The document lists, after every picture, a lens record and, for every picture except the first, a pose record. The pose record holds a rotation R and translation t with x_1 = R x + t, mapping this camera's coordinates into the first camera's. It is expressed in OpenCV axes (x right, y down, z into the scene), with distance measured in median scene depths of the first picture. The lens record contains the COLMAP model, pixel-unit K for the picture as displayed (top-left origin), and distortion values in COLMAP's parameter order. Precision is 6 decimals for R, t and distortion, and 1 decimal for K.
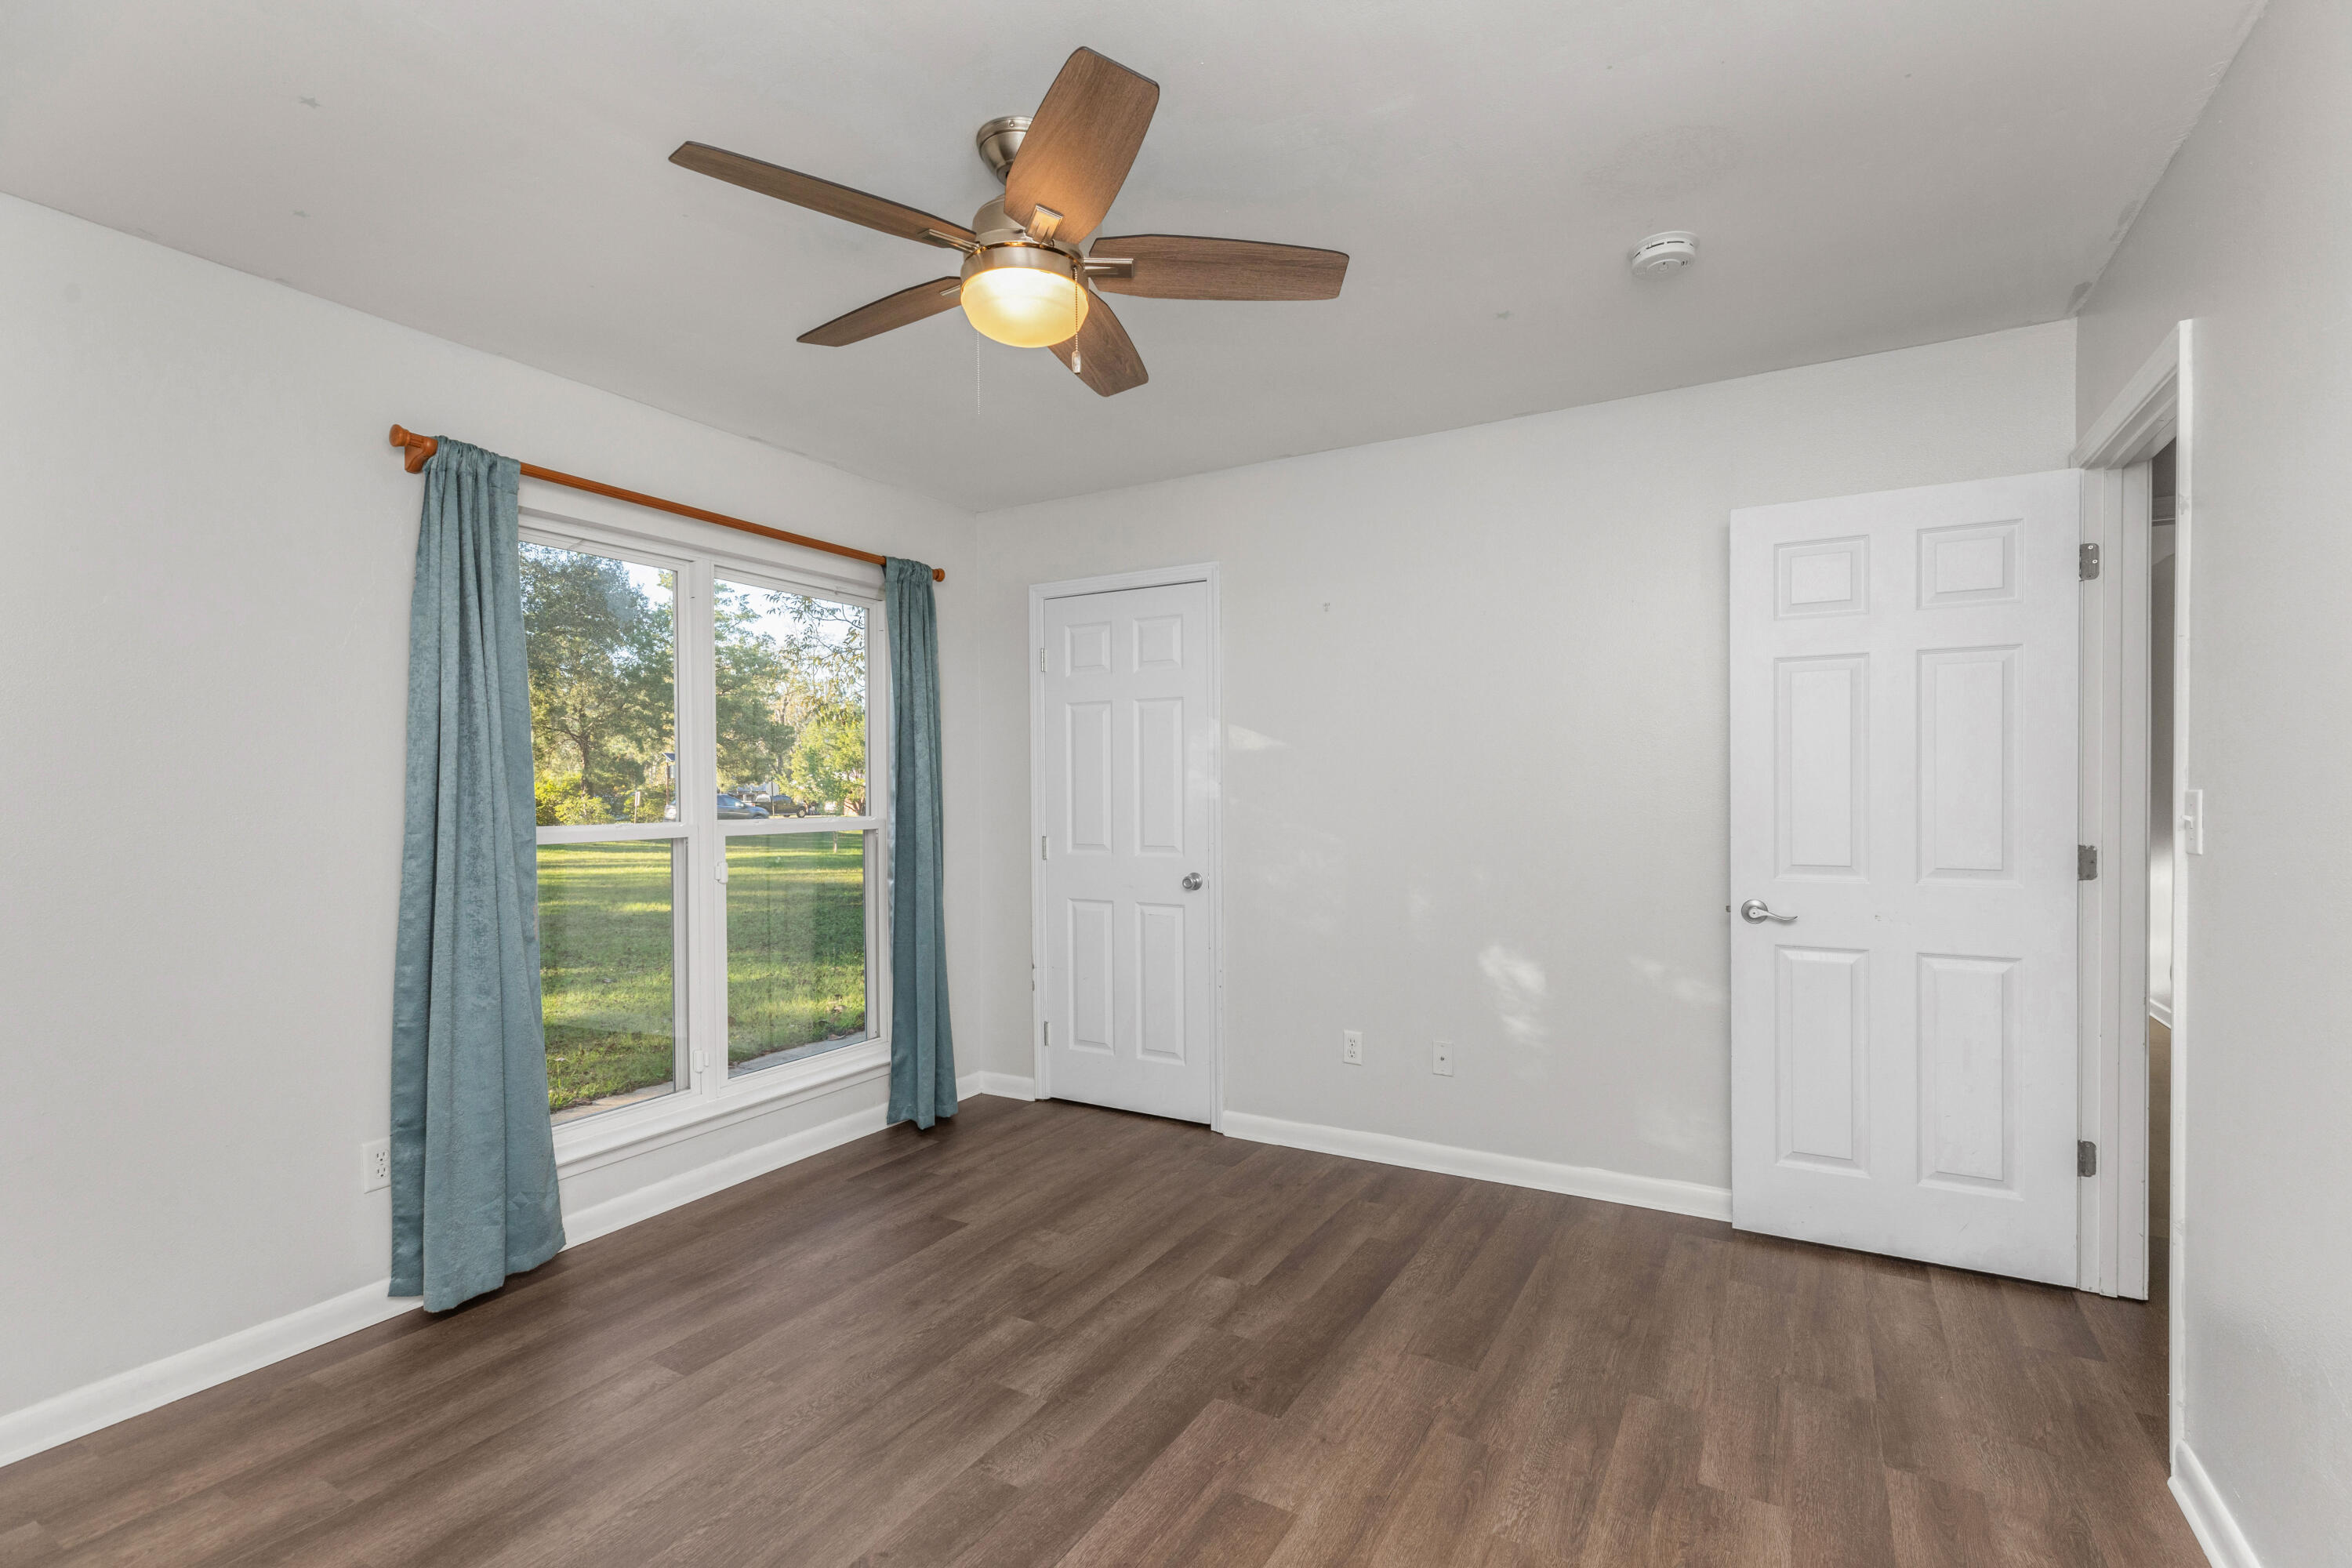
lens RADIAL K [[1068.5, 0, 1195.6], [0, 1068.5, 784.5], [0, 0, 1]] dist [0.003957, -0.000266]
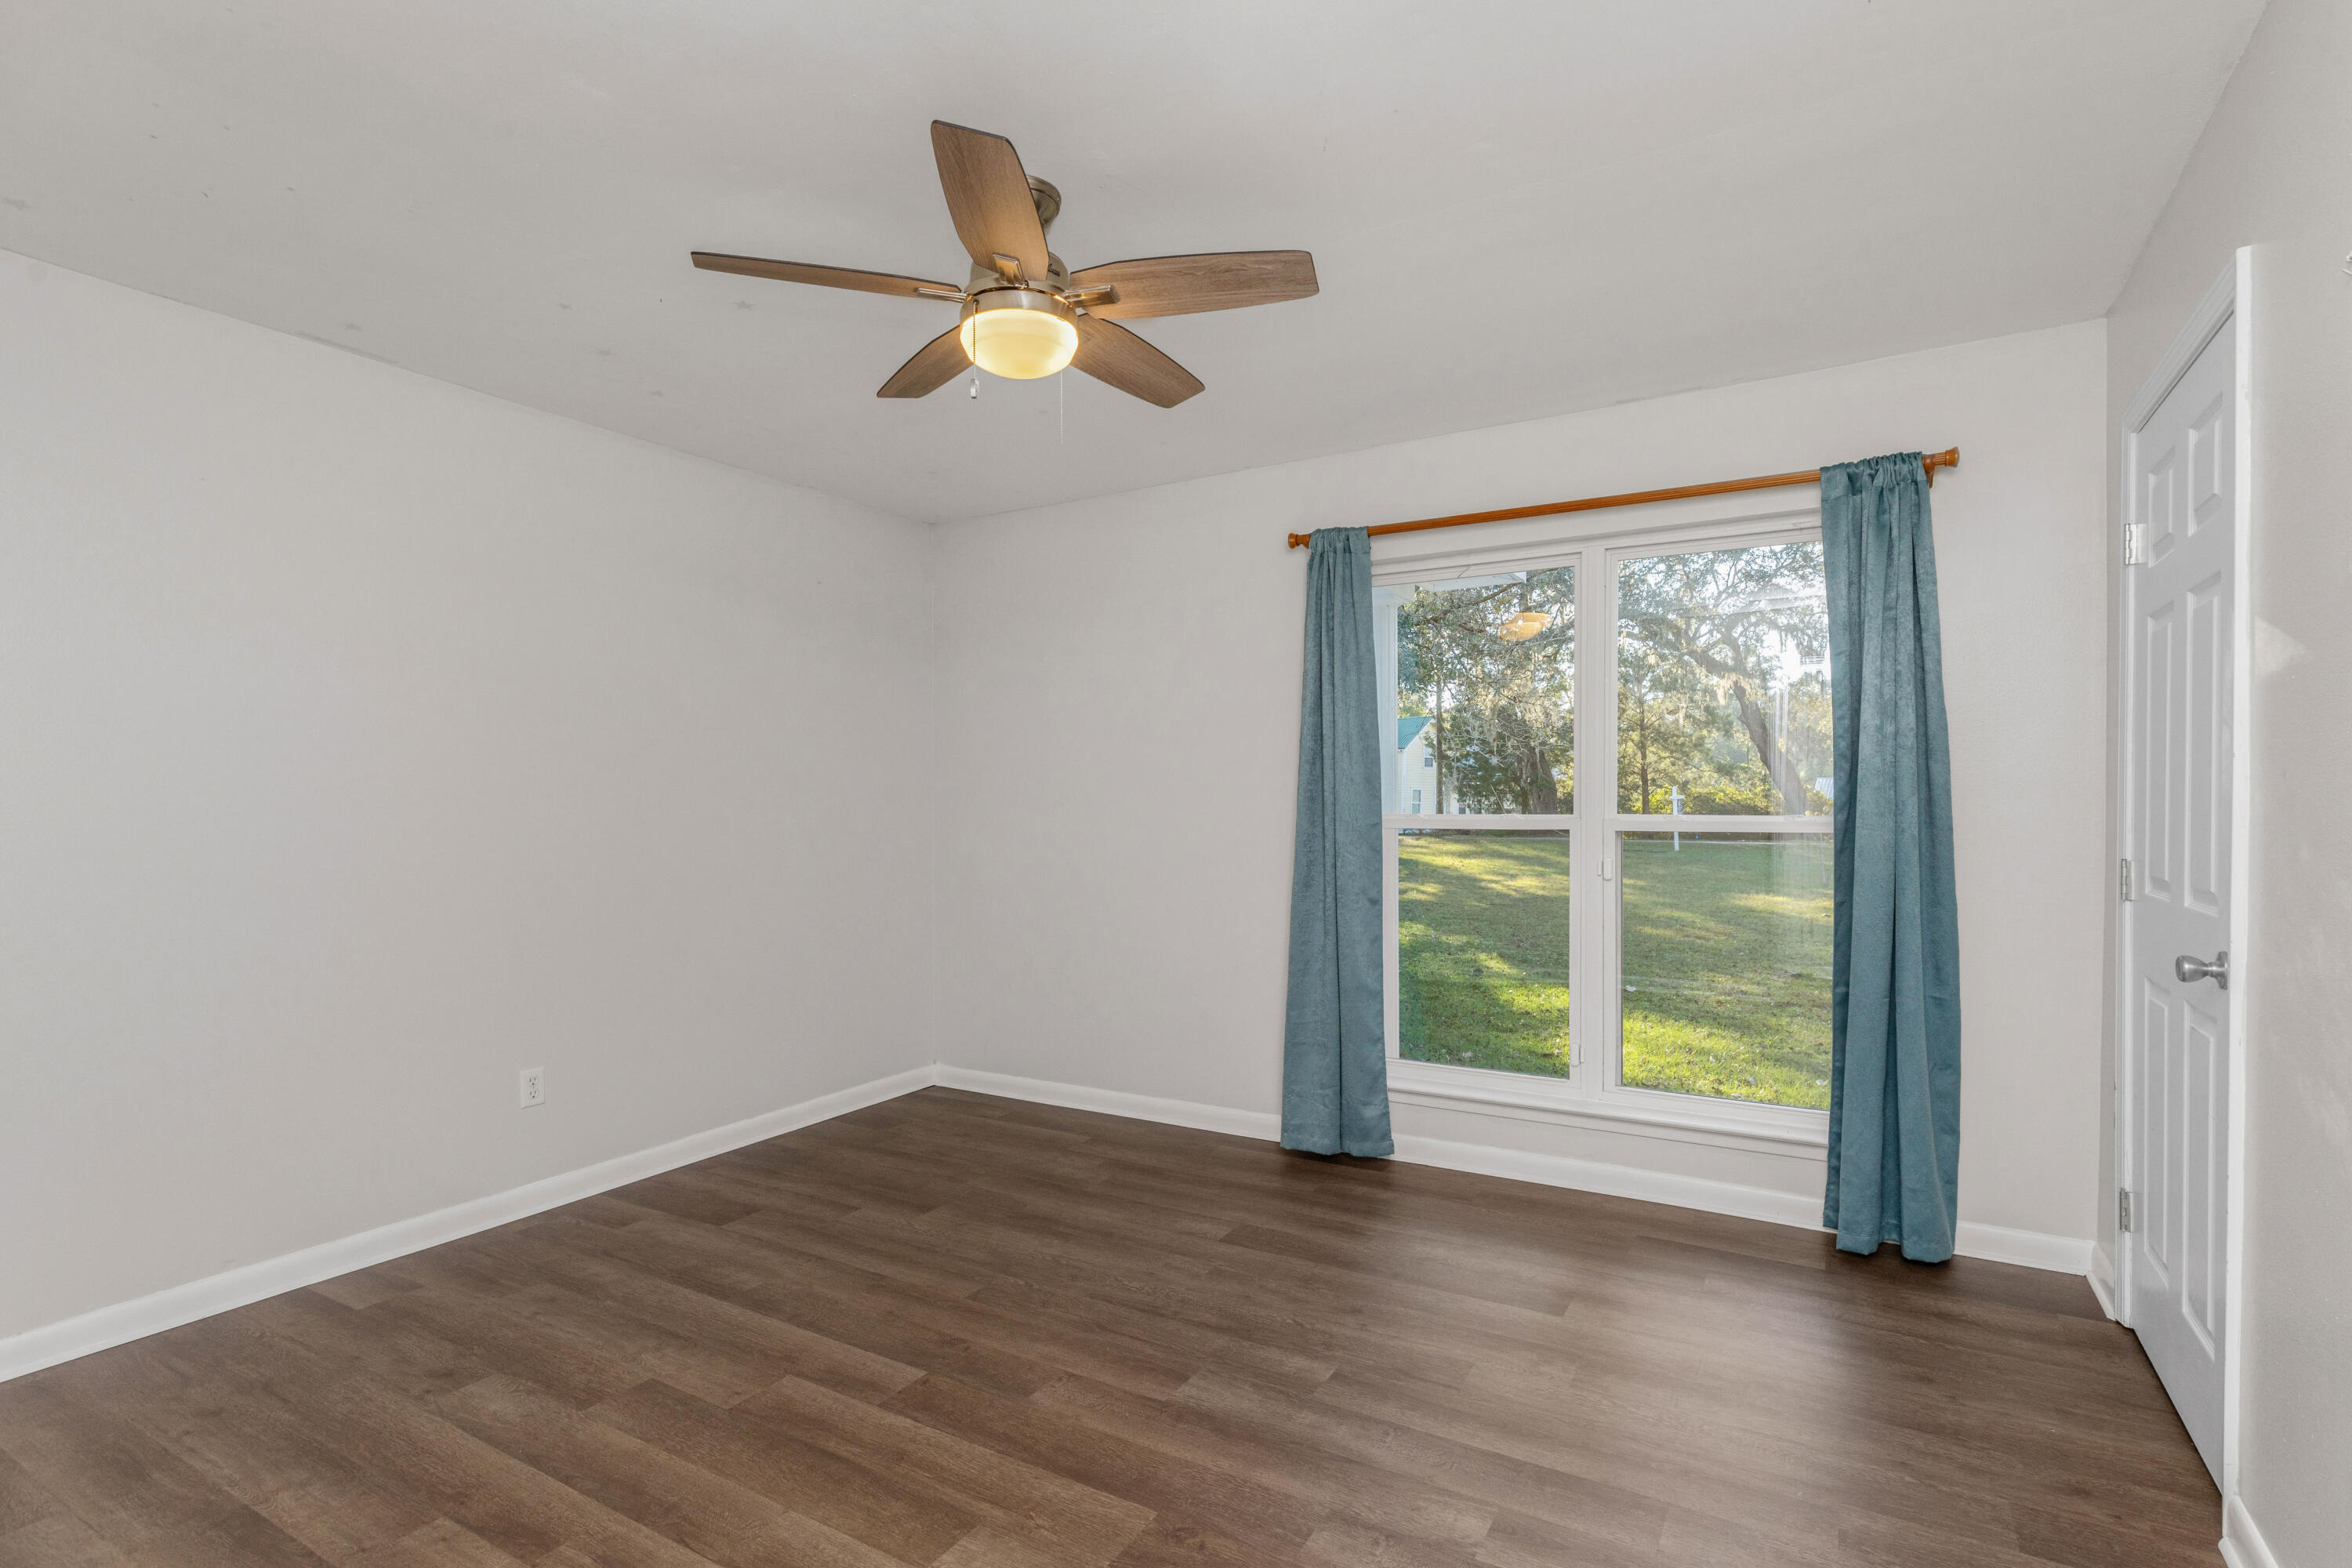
lens RADIAL K [[1068.5, 0, 1208.3], [0, 1068.5, 796.4], [0, 0, 1]] dist [0.003957, -0.000266]
pose [[0.011930, -0.000312, -0.999929, 0.658600], [0.005418, 0.999985, -0.000247, 0.020729], [0.999914, -0.005414, 0.011931, 0.811095]]
